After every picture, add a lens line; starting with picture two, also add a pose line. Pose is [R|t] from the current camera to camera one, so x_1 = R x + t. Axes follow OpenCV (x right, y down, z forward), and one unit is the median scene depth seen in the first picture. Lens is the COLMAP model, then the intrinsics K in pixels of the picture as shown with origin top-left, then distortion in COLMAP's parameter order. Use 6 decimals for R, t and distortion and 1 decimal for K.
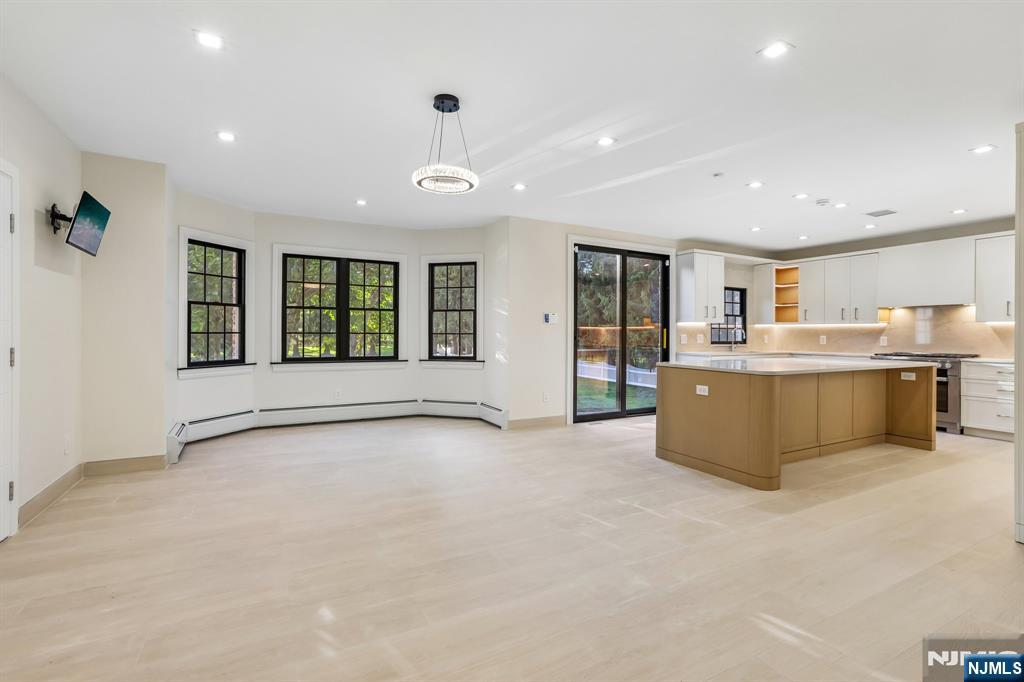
lens RADIAL K [[474.1, 0, 512.3], [0, 474.1, 337.9], [0, 0, 1]] dist [-0.003566, -0.000044]
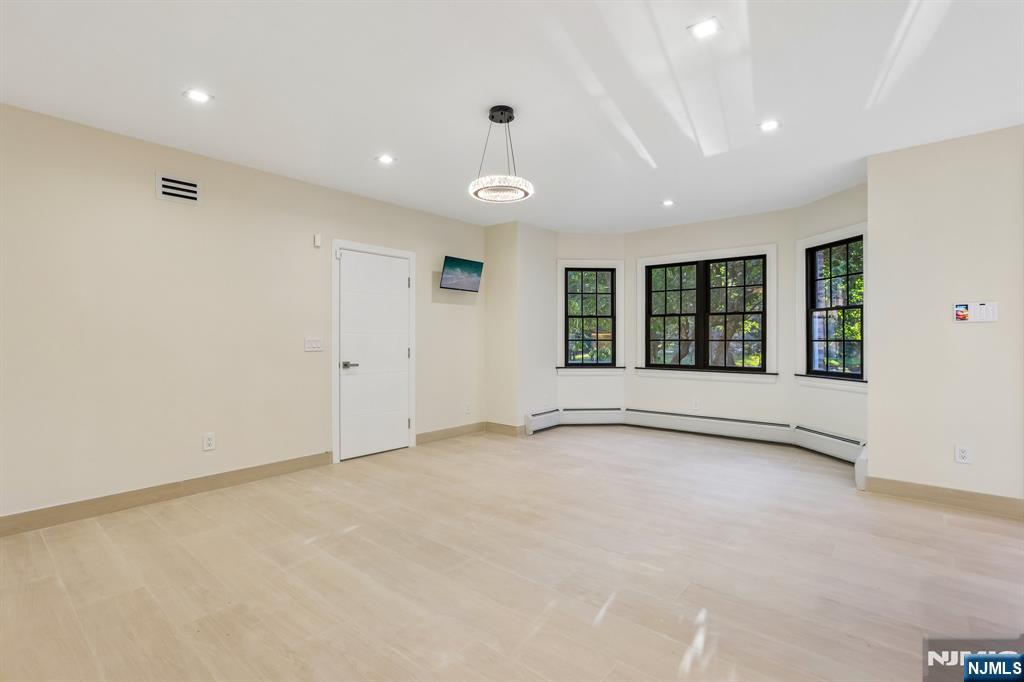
lens RADIAL K [[474.1, 0, 512.3], [0, 474.1, 337.9], [0, 0, 1]] dist [-0.003566, -0.000044]
pose [[0.365113, -0.008189, -0.930927, 0.394704], [-0.008650, 0.999888, -0.012188, 0.000220], [0.930923, 0.012503, 0.365002, 0.310134]]
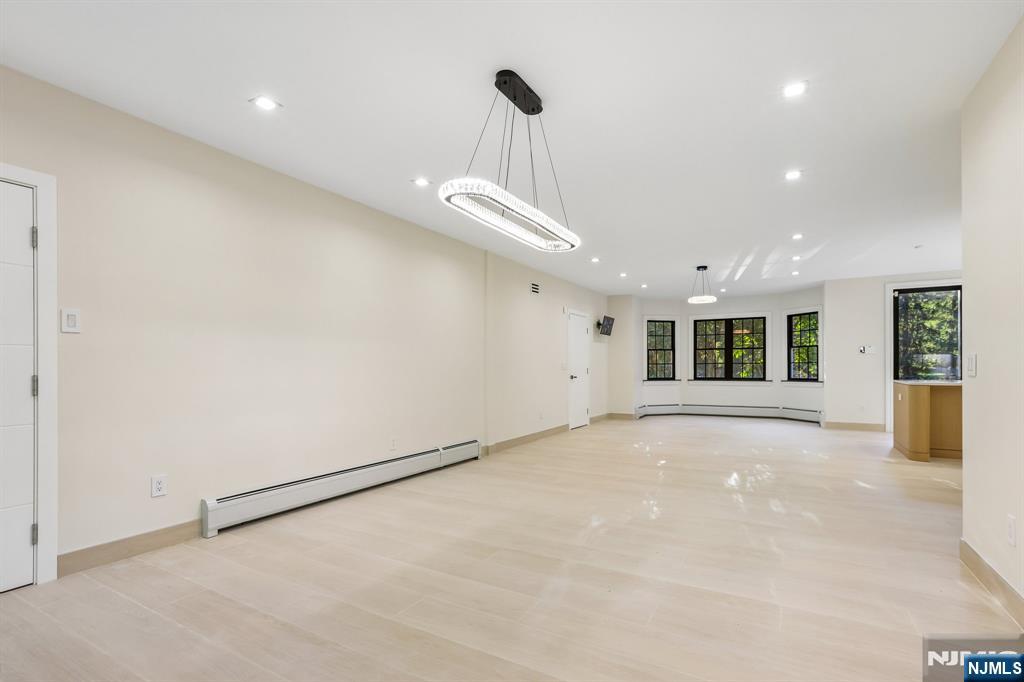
lens RADIAL K [[484.0, 0, 515.6], [0, 484.0, 371.0], [0, 0, 1]] dist [-0.002277, -0.000179]
pose [[0.534466, -0.003747, -0.845182, 0.704991], [0.000143, 0.999991, -0.004343, 0.025354], [0.845190, 0.002201, 0.534462, -0.567875]]
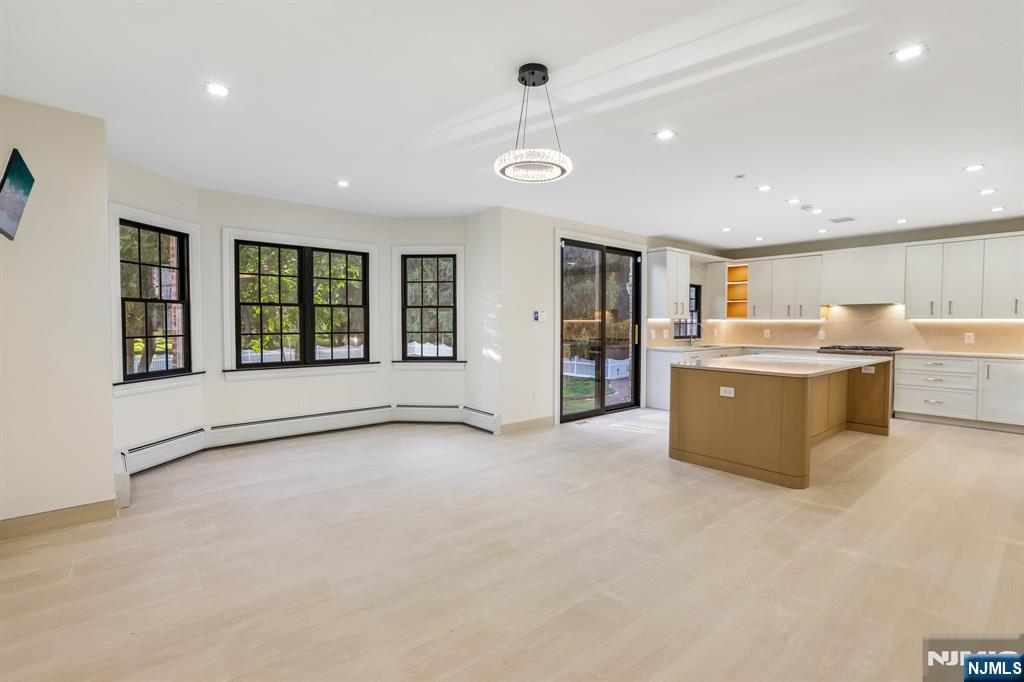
lens RADIAL K [[469.8, 0, 512.0], [0, 469.8, 341.0], [0, 0, 1]] dist [-0.001928, 0.000346]
pose [[0.979411, -0.012360, 0.201497, -0.167044], [0.005878, 0.999447, 0.032738, -0.022410], [-0.201790, -0.030880, 0.978942, 0.081108]]
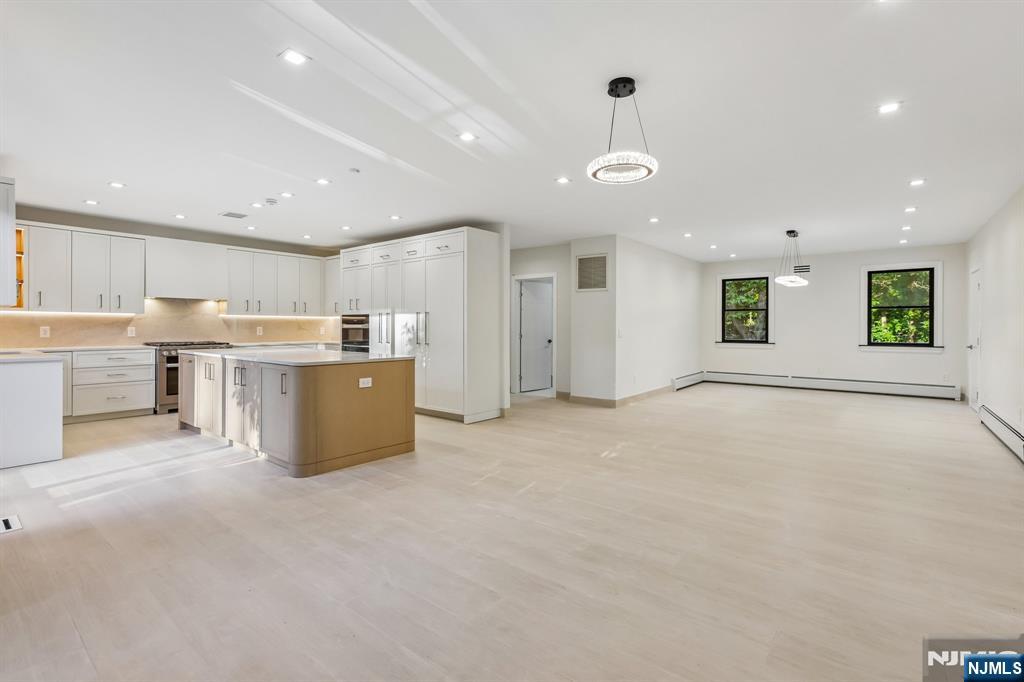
lens RADIAL K [[476.5, 0, 516.1], [0, 476.5, 326.9], [0, 0, 1]] dist [-0.001217, -0.000040]
pose [[-0.394329, -0.009392, 0.918921, -0.449073], [0.002714, 0.999932, 0.011385, -0.013041], [-0.918965, 0.006983, -0.394277, 0.751768]]
